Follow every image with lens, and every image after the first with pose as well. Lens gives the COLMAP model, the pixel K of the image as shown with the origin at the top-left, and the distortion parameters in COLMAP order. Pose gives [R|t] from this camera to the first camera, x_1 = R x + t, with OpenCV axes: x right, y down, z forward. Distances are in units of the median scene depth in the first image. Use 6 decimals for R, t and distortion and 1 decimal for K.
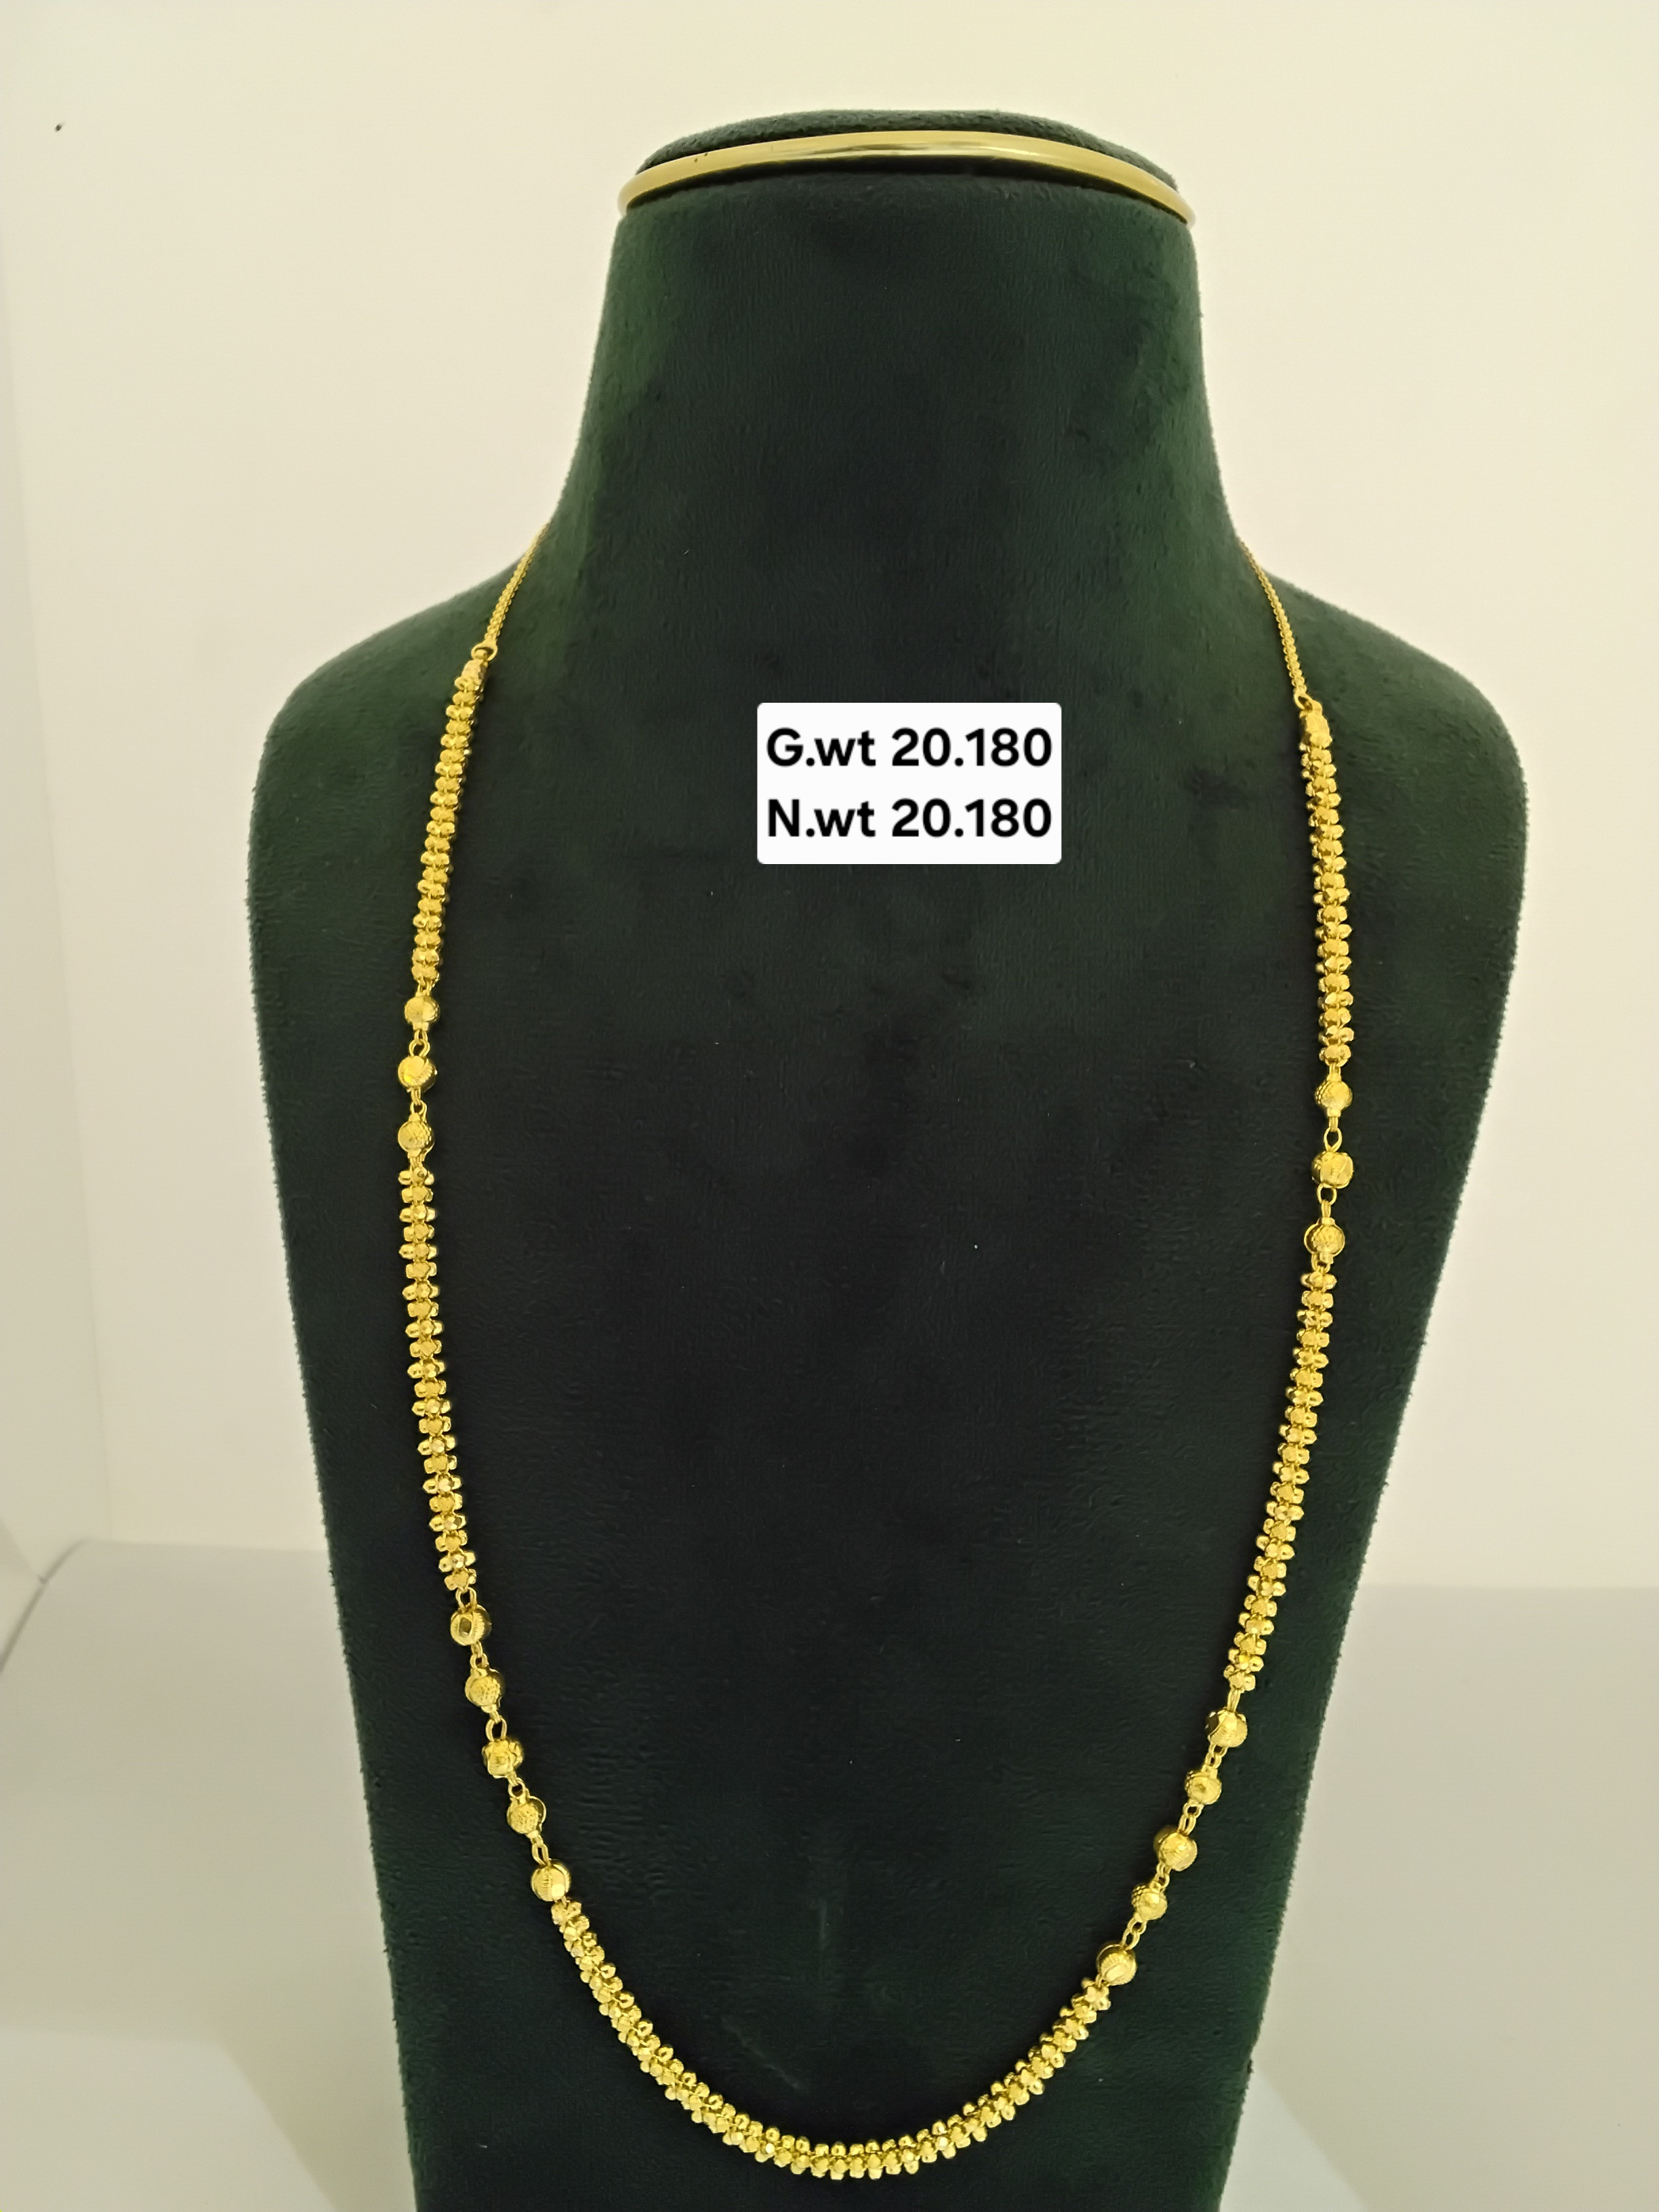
lens RADIAL K [[1758.5, 0, 829.9], [0, 1758.5, 1122.4], [0, 0, 1]] dist [0.107456, -0.187317]
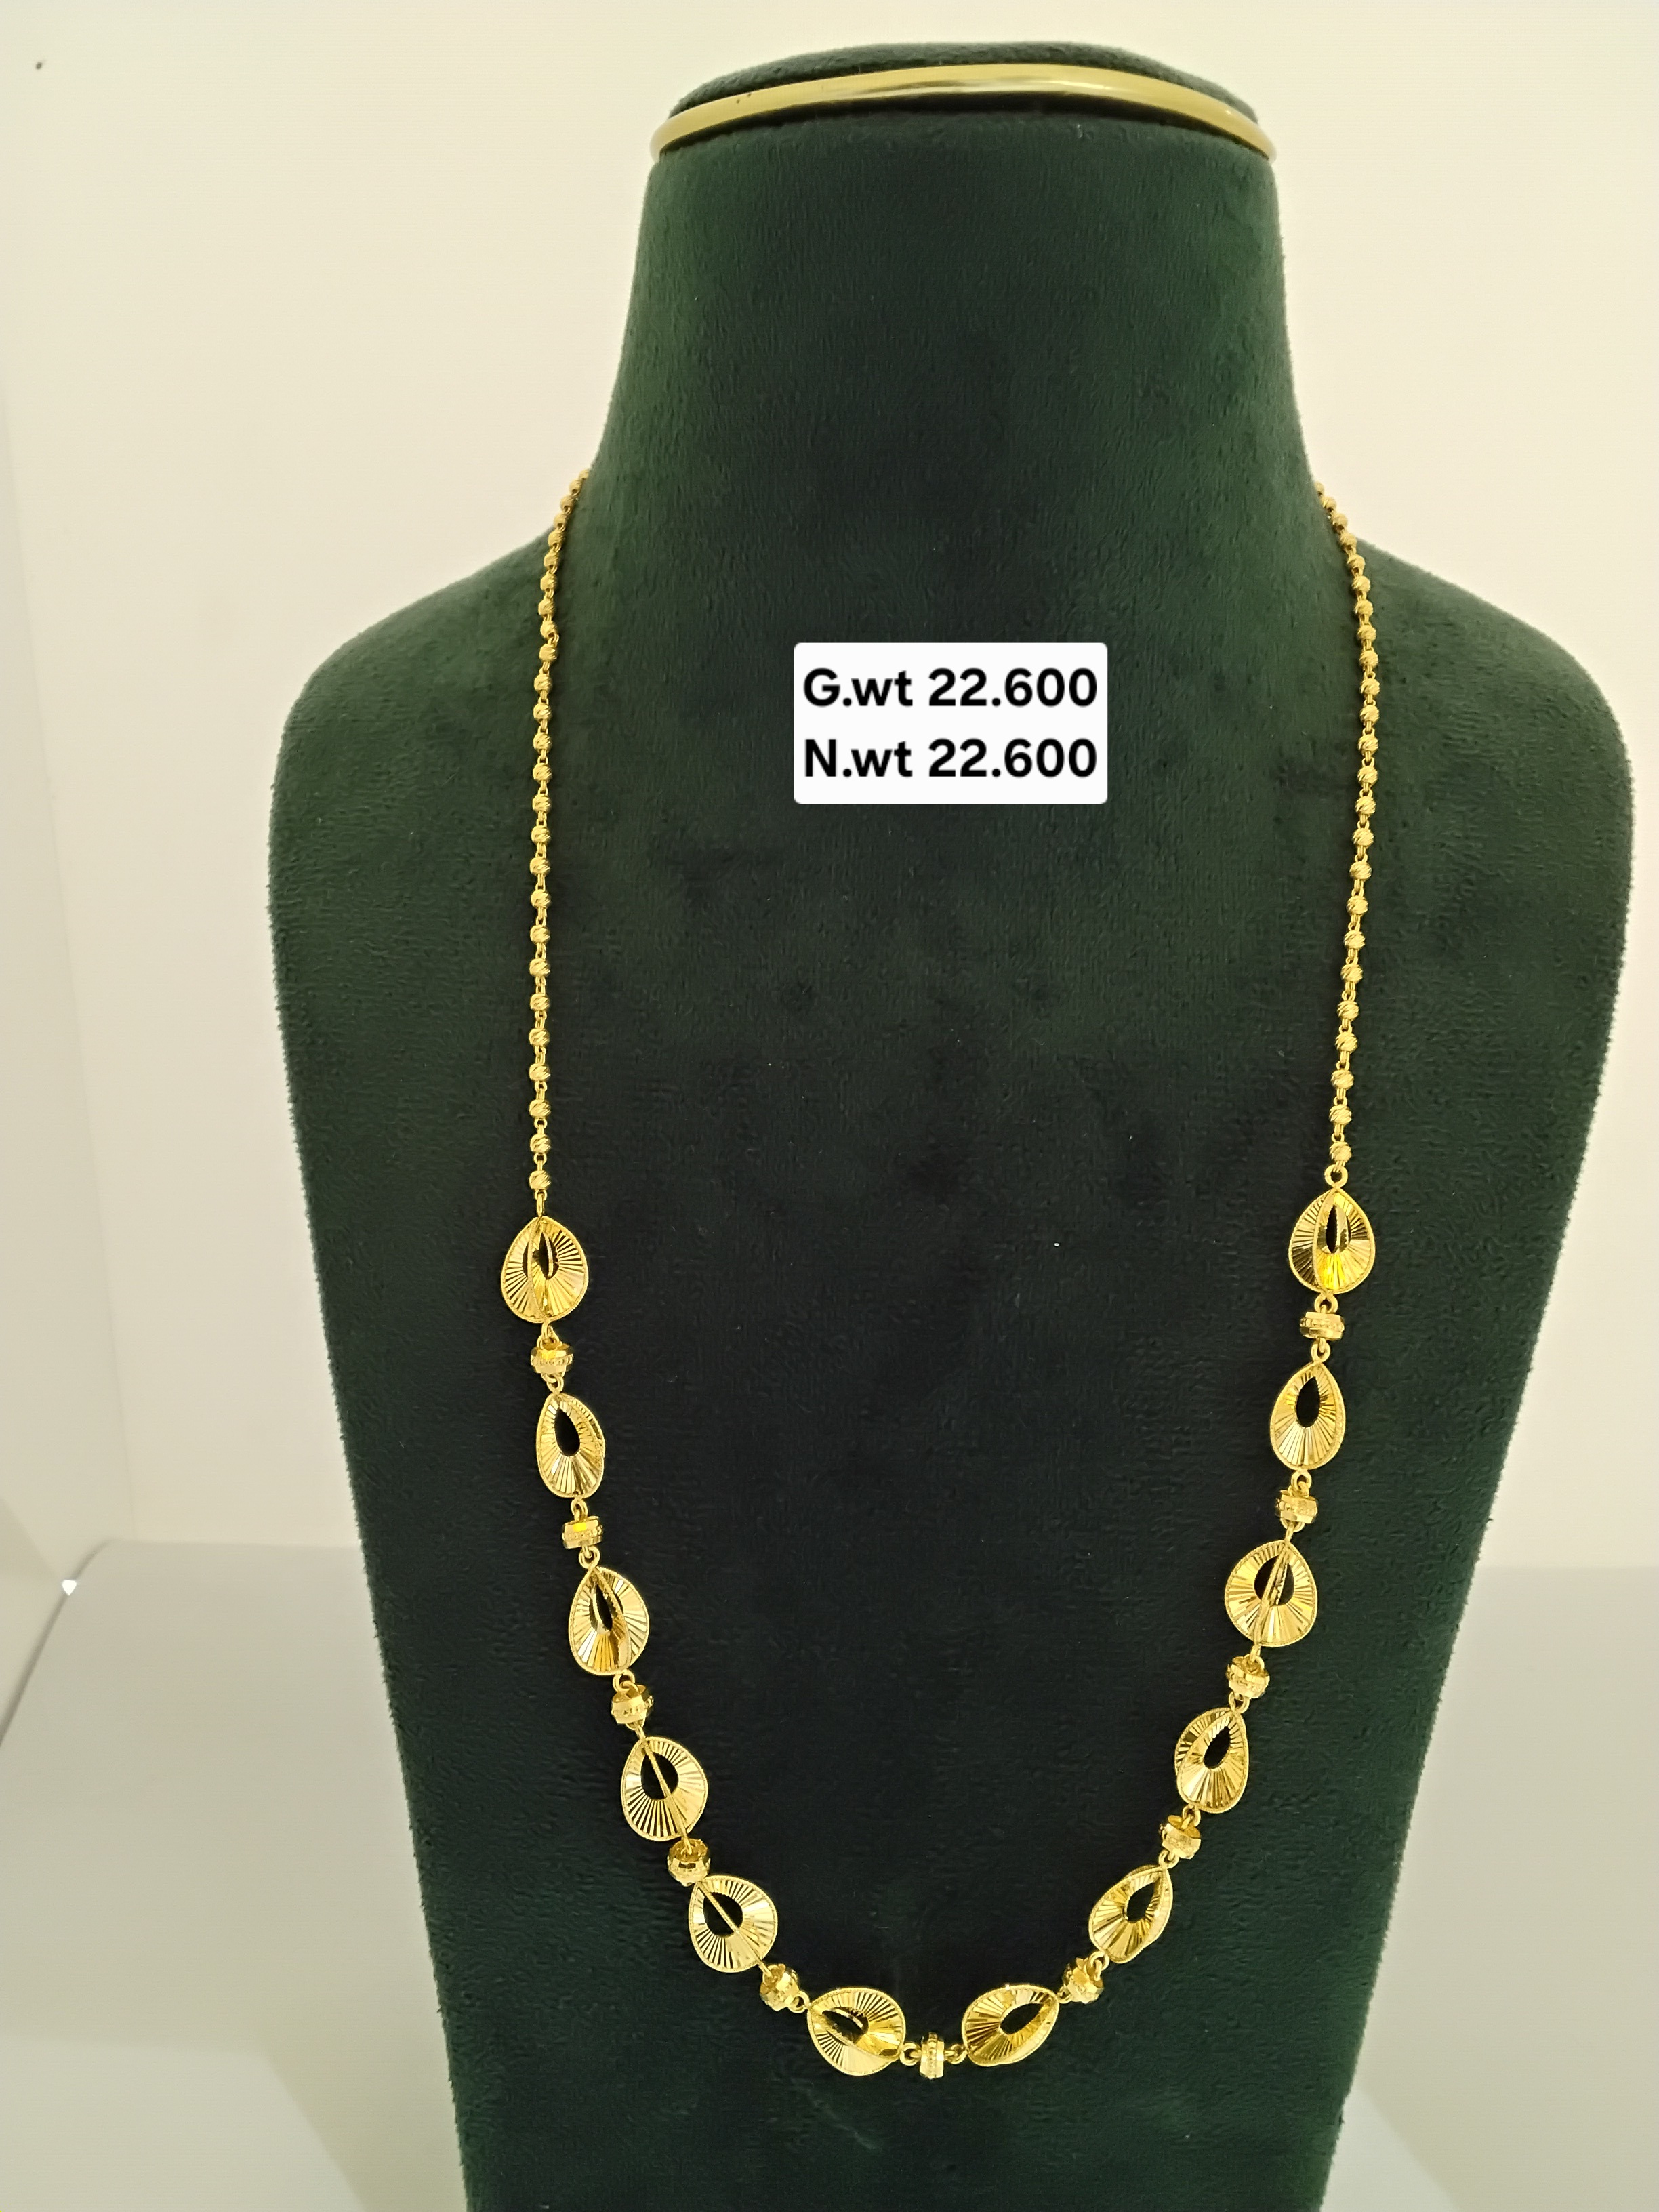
lens RADIAL K [[1758.5, 0, 829.9], [0, 1758.5, 1122.4], [0, 0, 1]] dist [0.107456, -0.187317]
pose [[0.999878, -0.012159, -0.009769, -0.024259], [0.012515, 0.999230, 0.037186, -0.046126], [0.009310, -0.037303, 0.999261, 0.061659]]
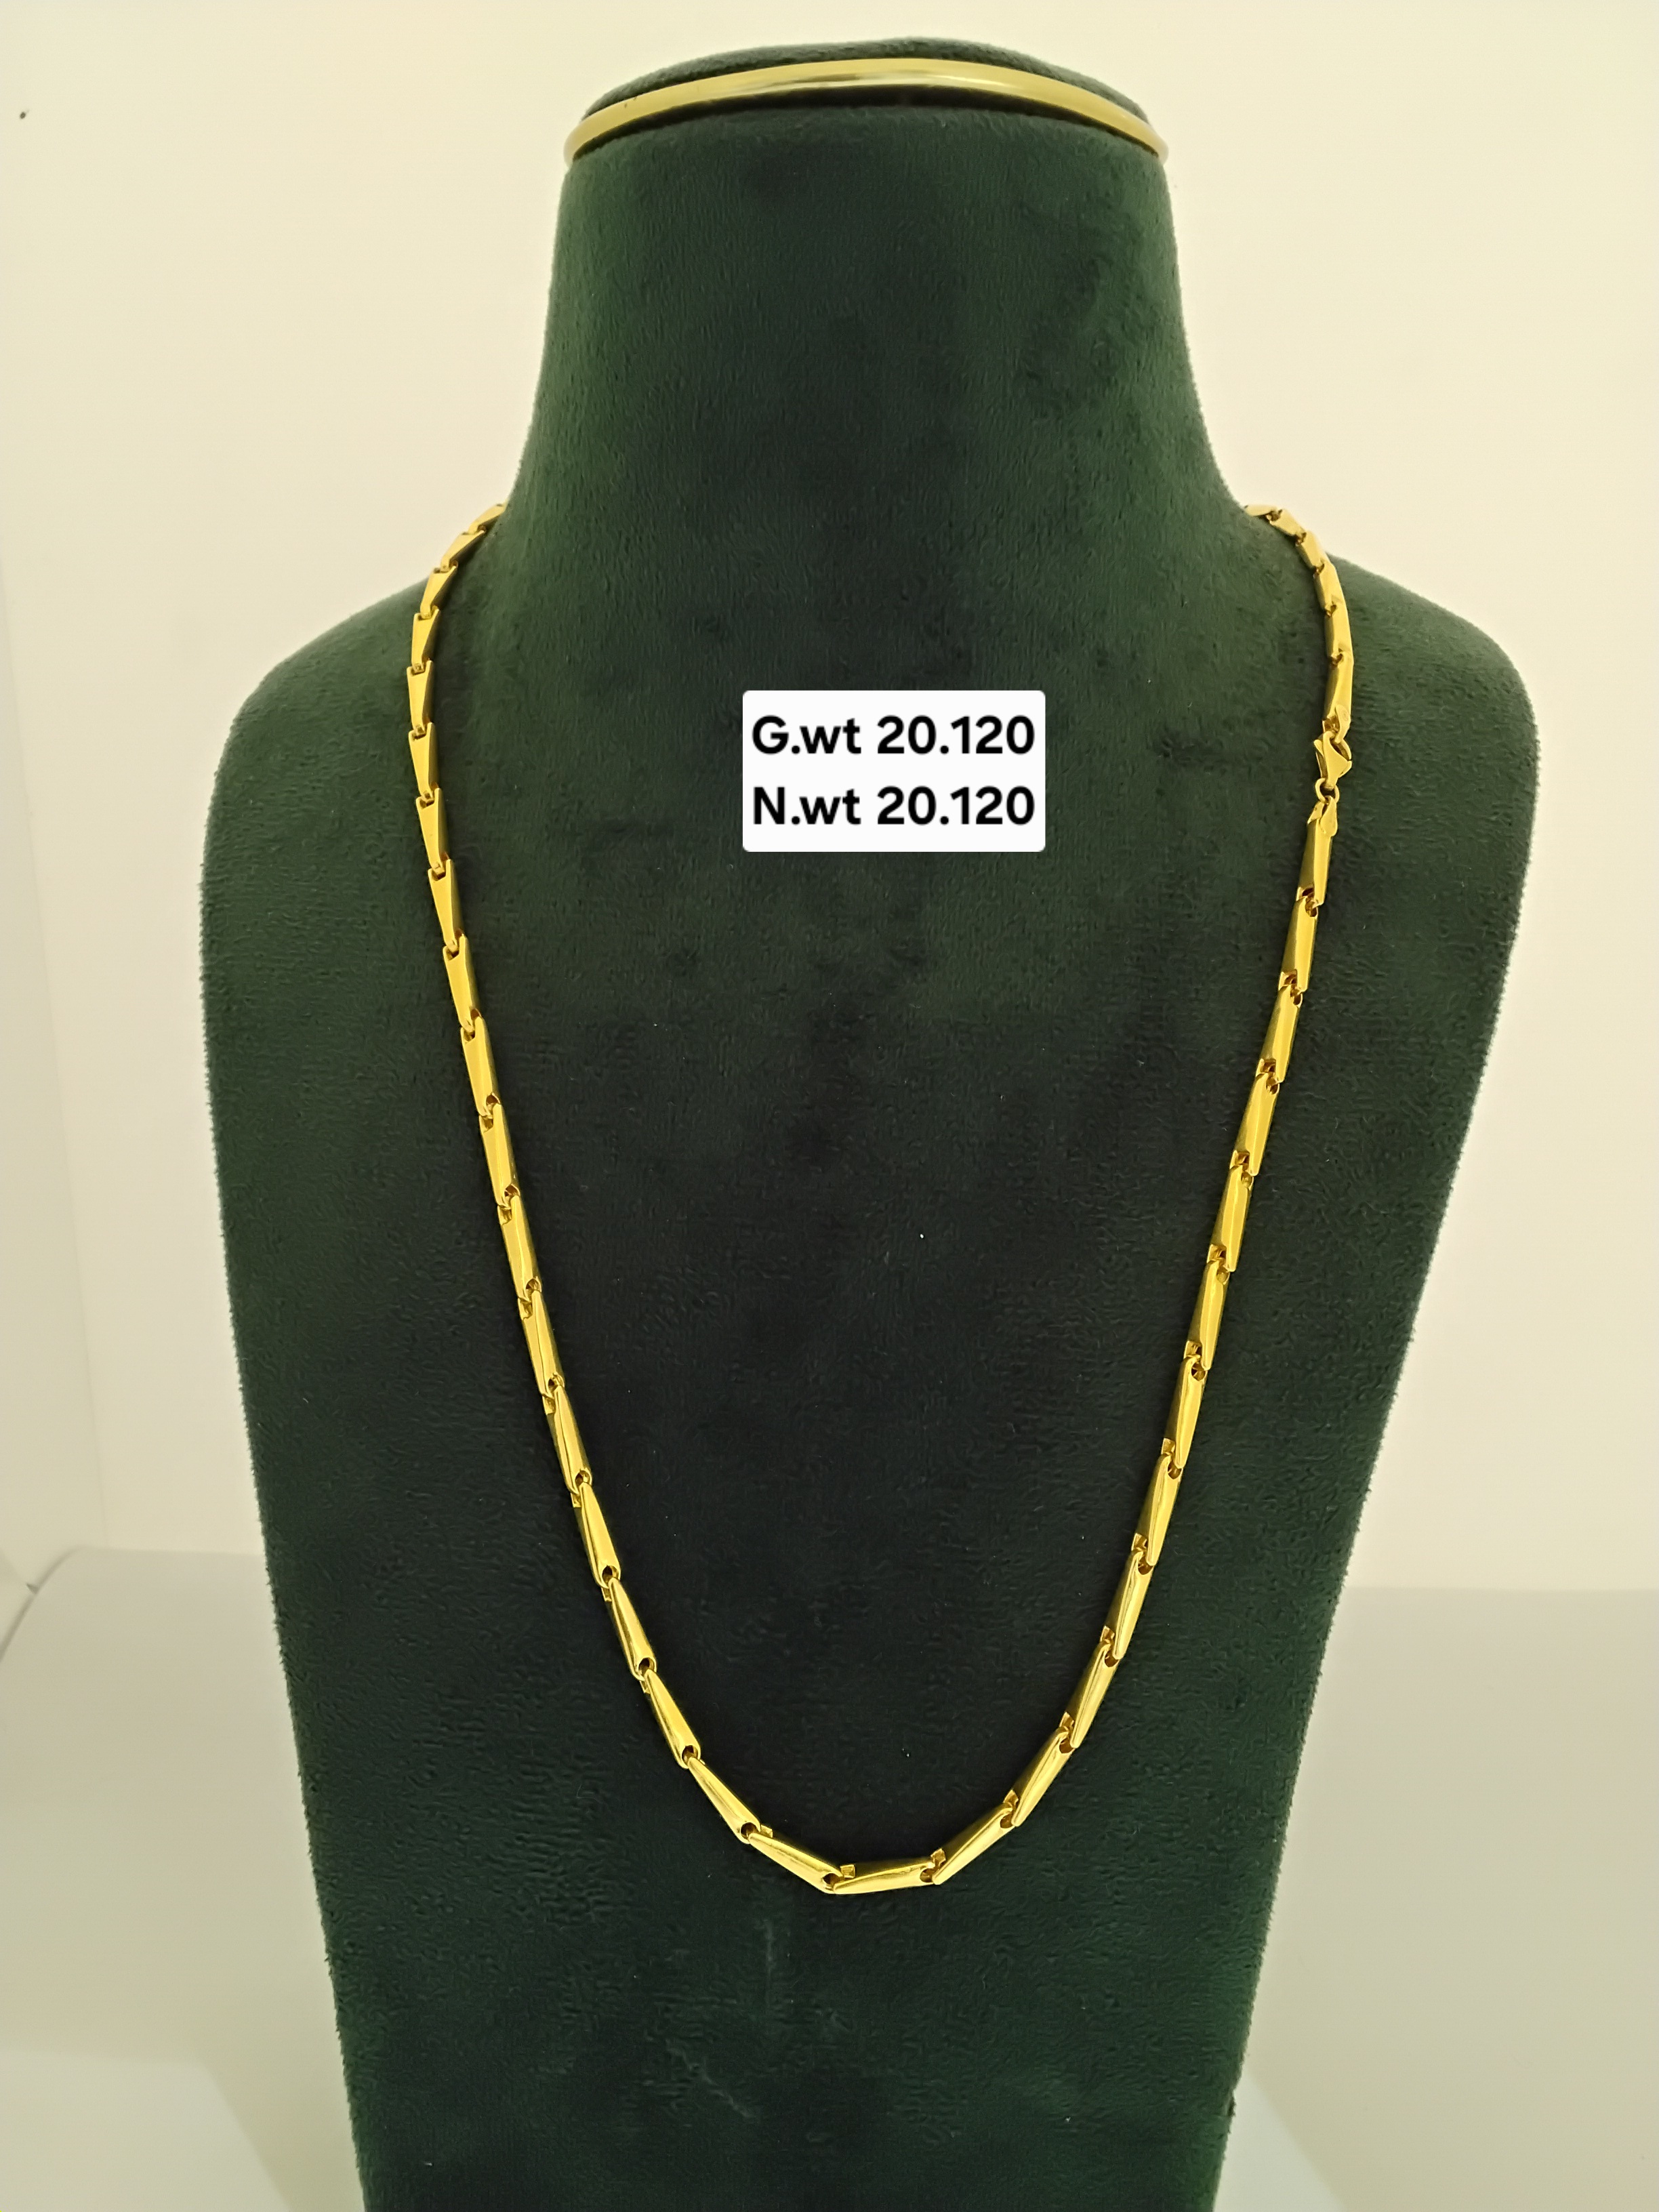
lens RADIAL K [[1750.5, 0, 830.7], [0, 1750.5, 1119.4], [0, 0, 1]] dist [0.109977, -0.185447]
pose [[0.997361, -0.004682, -0.072455, 0.097900], [0.004540, 0.999987, -0.002121, 0.009070], [0.072464, 0.001786, 0.997369, 0.051840]]
